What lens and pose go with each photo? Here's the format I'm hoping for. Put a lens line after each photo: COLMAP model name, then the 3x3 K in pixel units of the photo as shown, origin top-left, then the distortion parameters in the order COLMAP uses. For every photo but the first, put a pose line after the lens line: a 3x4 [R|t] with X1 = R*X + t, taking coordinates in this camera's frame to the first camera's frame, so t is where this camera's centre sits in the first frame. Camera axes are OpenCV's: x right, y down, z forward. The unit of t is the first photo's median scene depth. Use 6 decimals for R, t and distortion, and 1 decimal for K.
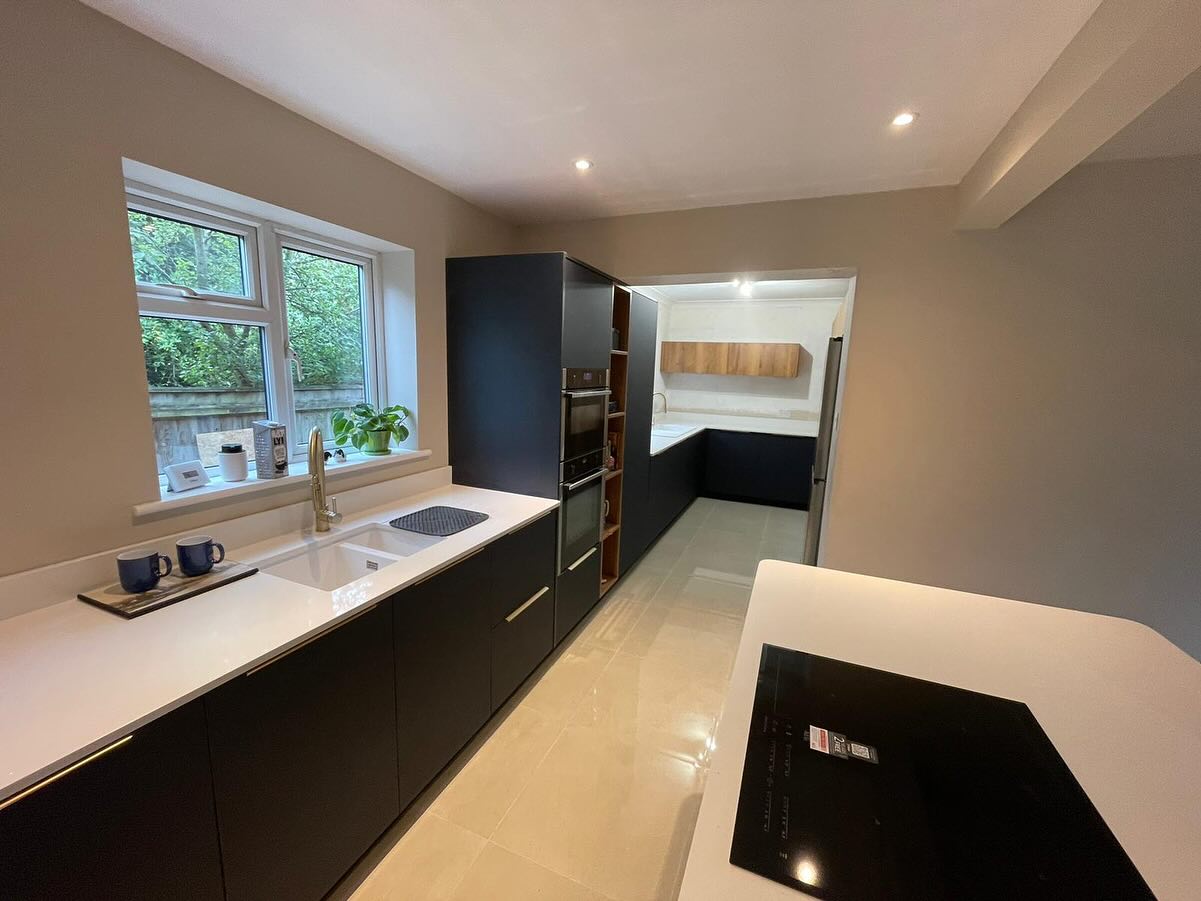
lens RADIAL K [[484.4, 0, 597.5], [0, 484.4, 448.7], [0, 0, 1]] dist [0.000131, -0.000016]
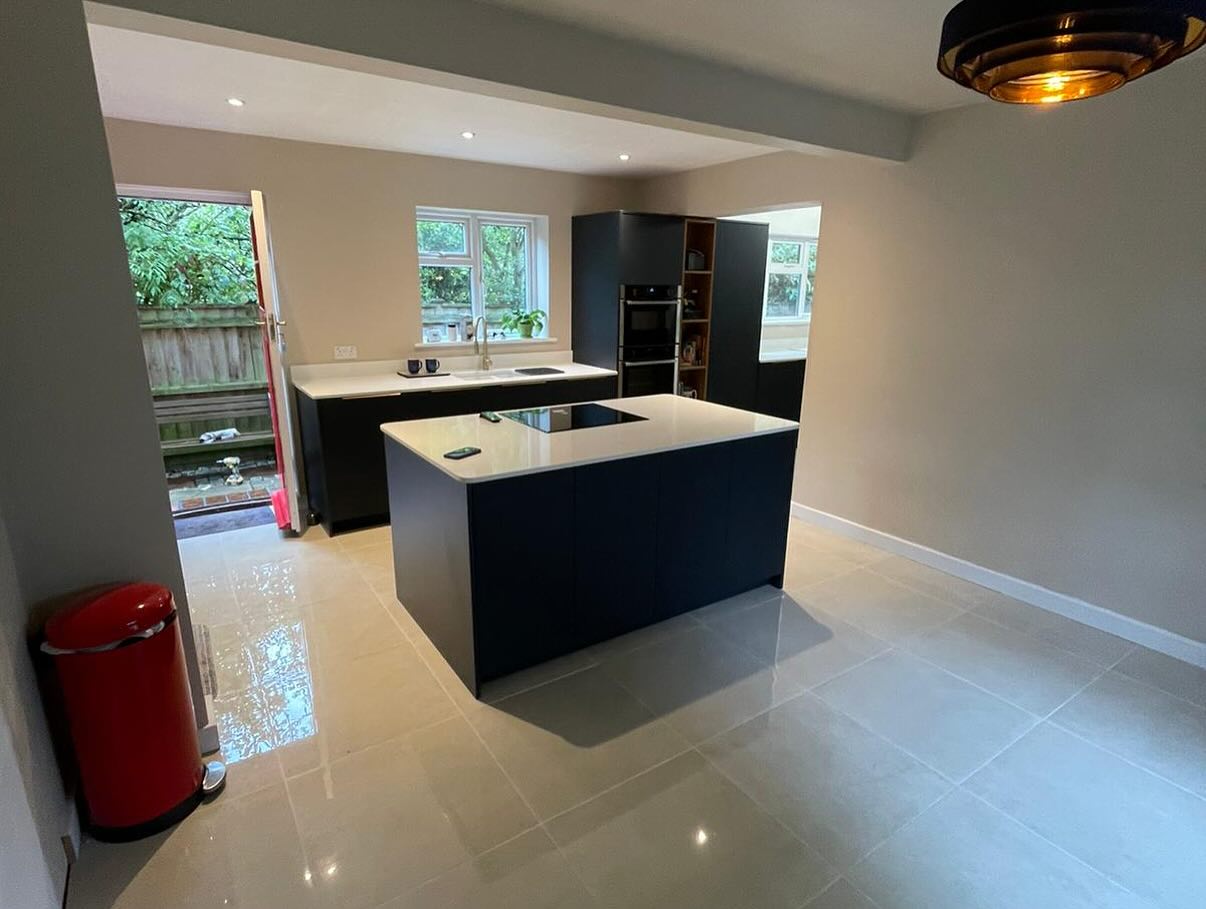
lens RADIAL K [[646.1, 0, 604.6], [0, 646.1, 456.2], [0, 0, 1]] dist [0.000931, 0.000014]
pose [[0.839540, 0.115166, -0.530952, 1.070897], [-0.068535, 0.991917, 0.106784, 0.166386], [0.538958, -0.053261, 0.840647, -0.826322]]
